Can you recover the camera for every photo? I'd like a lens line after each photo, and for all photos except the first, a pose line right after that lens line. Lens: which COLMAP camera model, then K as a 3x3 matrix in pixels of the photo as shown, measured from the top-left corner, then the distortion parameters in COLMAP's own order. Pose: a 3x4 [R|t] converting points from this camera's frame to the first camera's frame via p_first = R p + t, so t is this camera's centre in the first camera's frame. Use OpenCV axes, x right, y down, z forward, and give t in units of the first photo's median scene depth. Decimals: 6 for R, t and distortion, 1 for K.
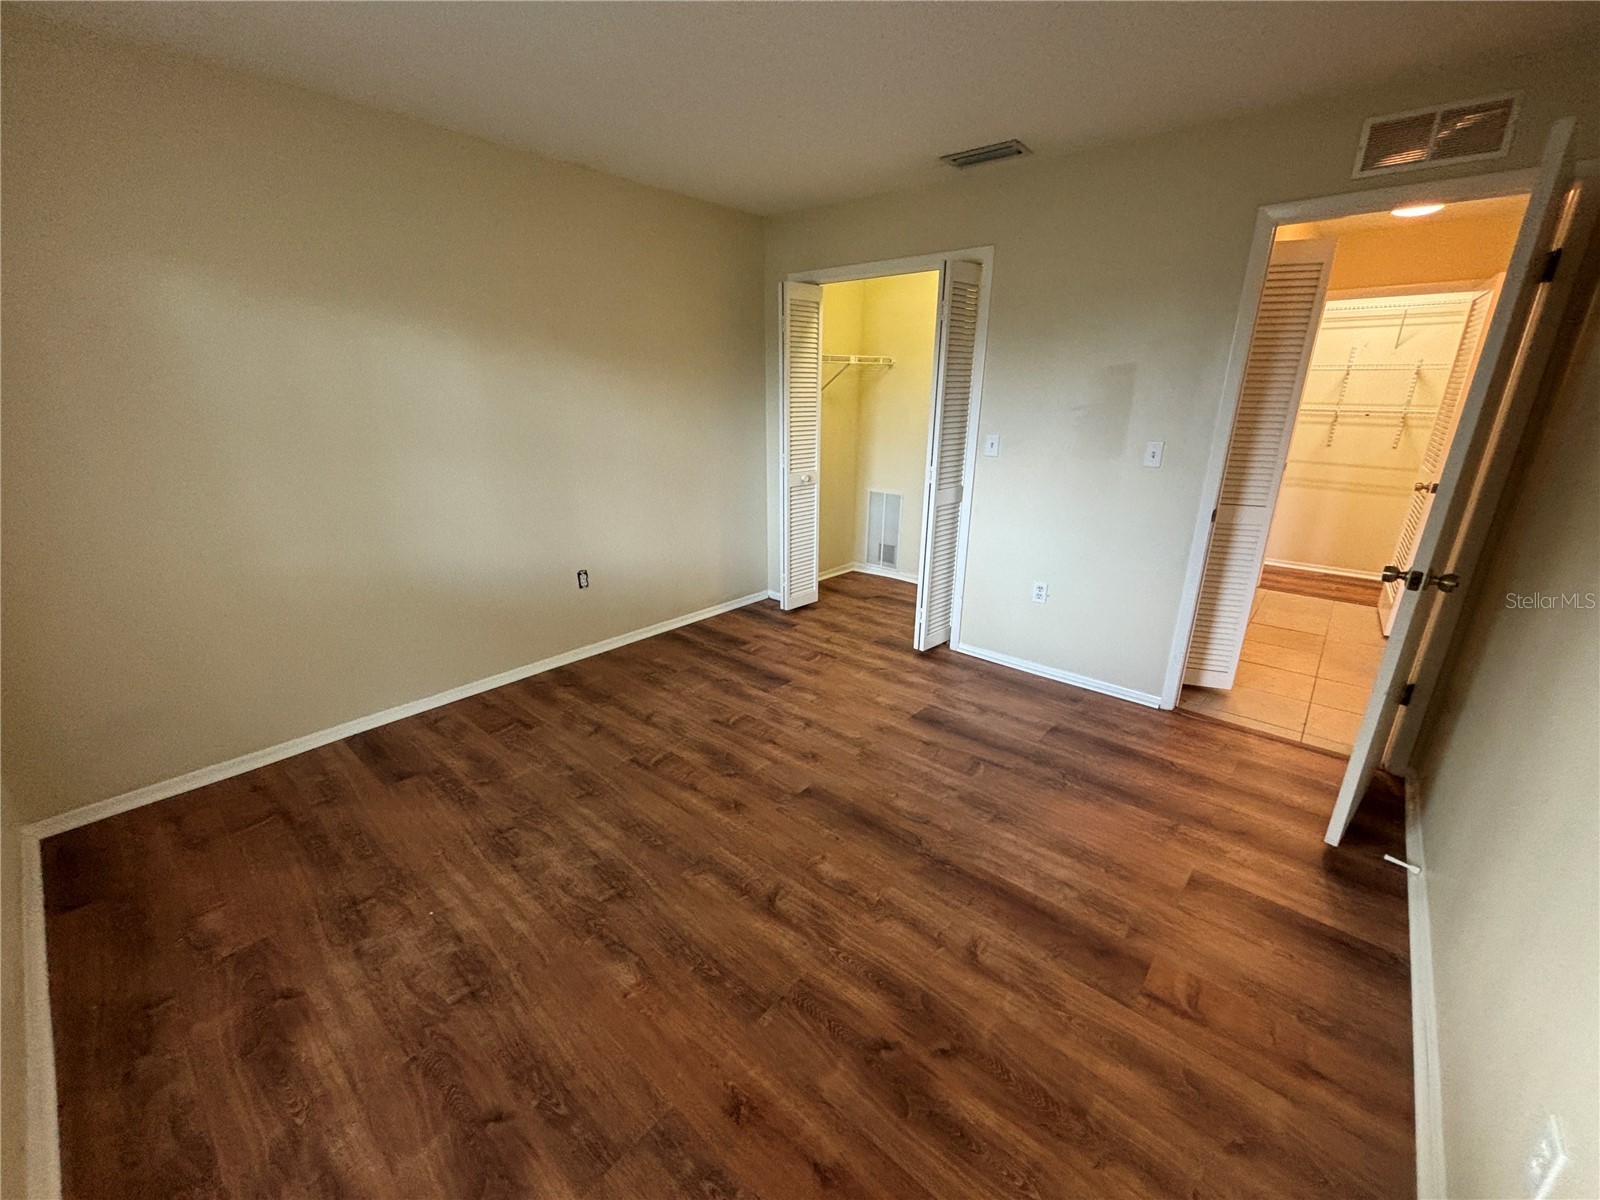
lens RADIAL K [[647.3, 0, 801.4], [0, 647.3, 598.4], [0, 0, 1]] dist [-0.002228, 0.000596]
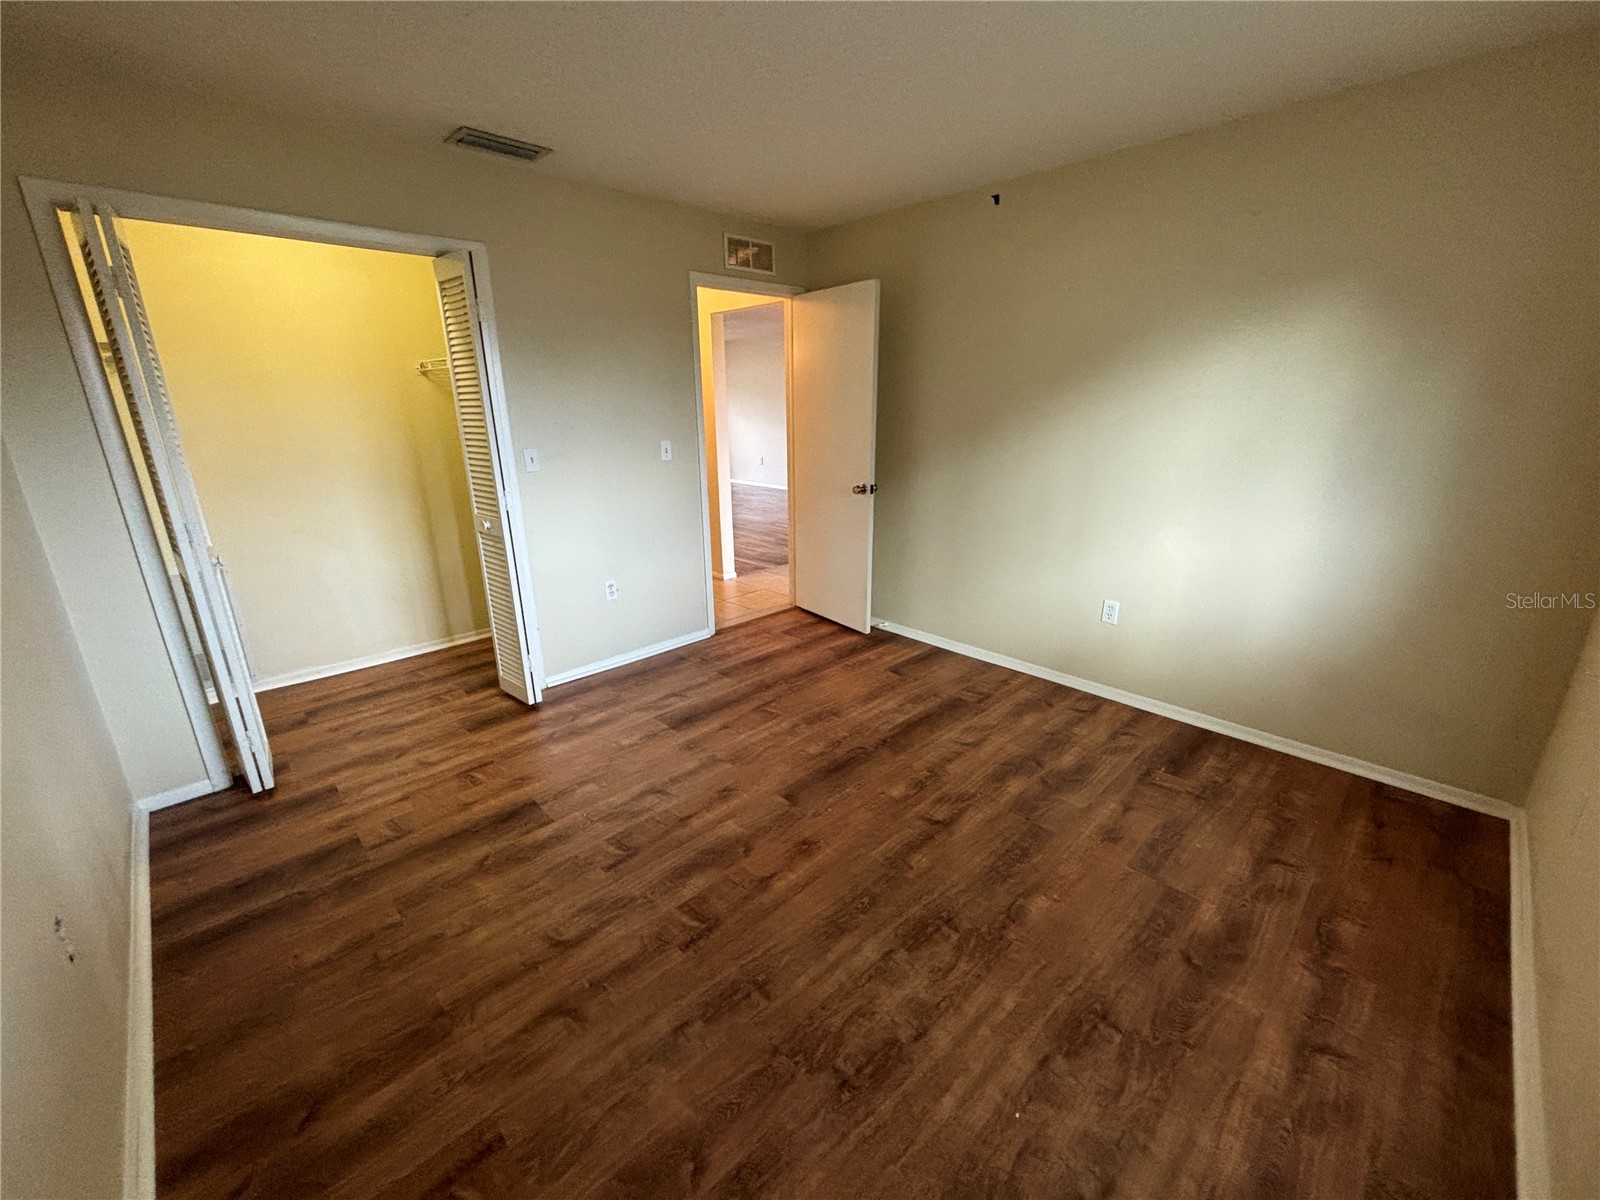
lens RADIAL K [[647.3, 0, 801.4], [0, 647.3, 598.4], [0, 0, 1]] dist [-0.002228, 0.000596]
pose [[0.080302, -0.301811, 0.949980, -0.928539], [0.320669, 0.910214, 0.262071, -0.261348], [-0.943781, 0.283584, 0.169873, 0.788950]]
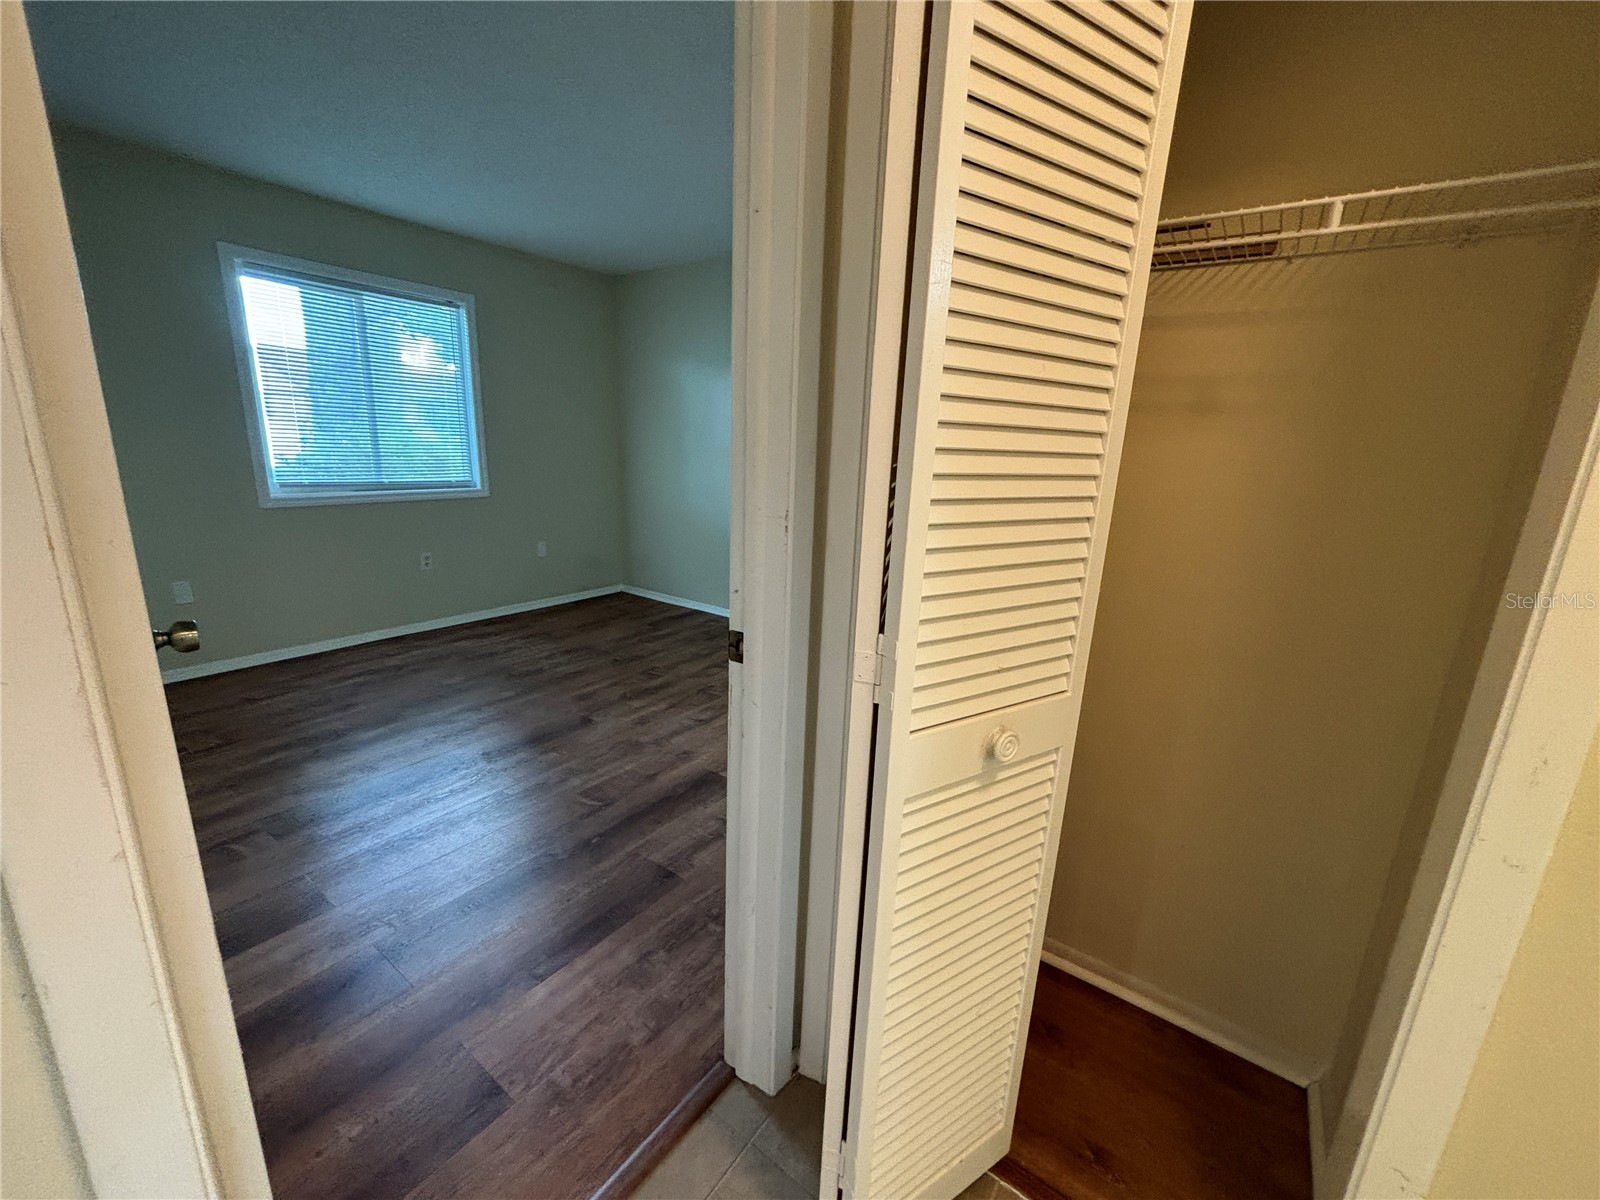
lens RADIAL K [[657.1, 0, 795.8], [0, 657.1, 587.3], [0, 0, 1]] dist [-0.002152, -0.000094]
pose [[0.085946, 0.220694, -0.971549, 1.295712], [-0.344577, 0.921562, 0.178857, -0.311606], [0.934815, 0.319402, 0.155250, 1.192696]]
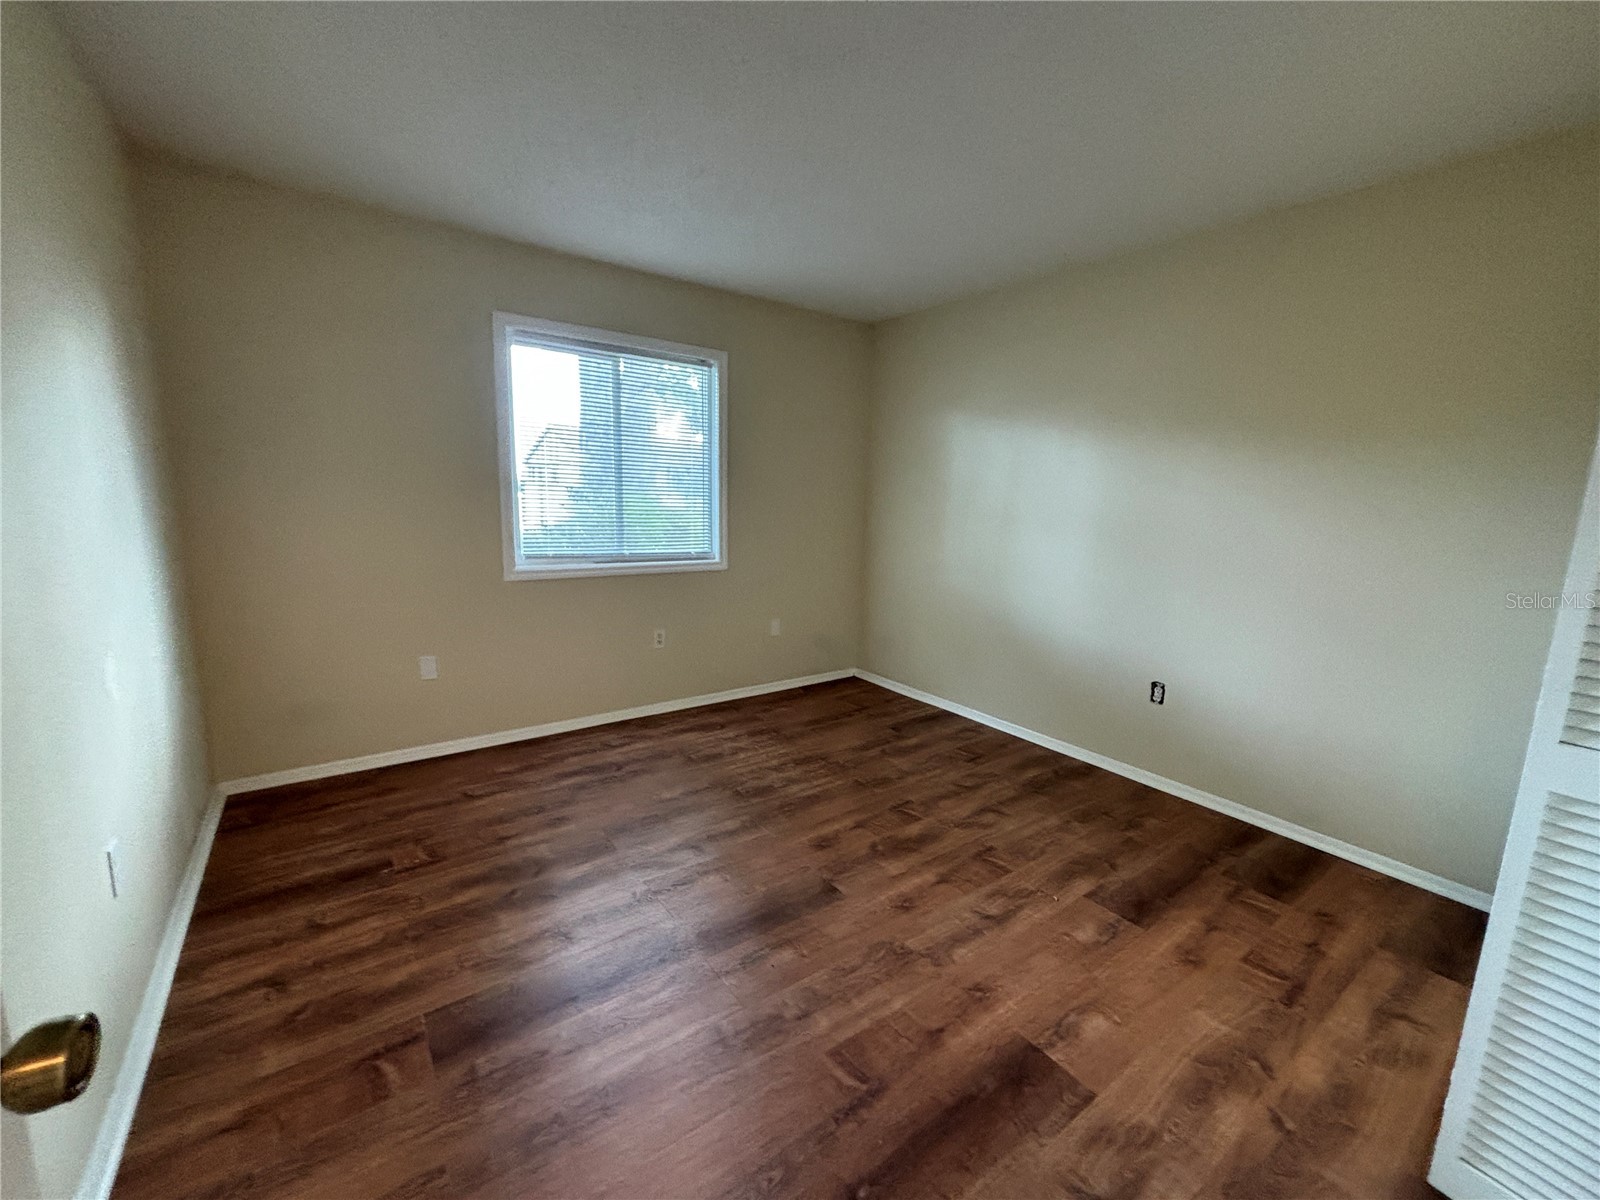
lens RADIAL K [[638.2, 0, 796.1], [0, 638.2, 598.5], [0, 0, 1]] dist [-0.002262, -0.000141]
pose [[-0.227682, 0.148626, -0.962326, 0.882964], [-0.334040, 0.916389, 0.220564, -0.269040], [0.914646, 0.371674, -0.158998, 1.031597]]
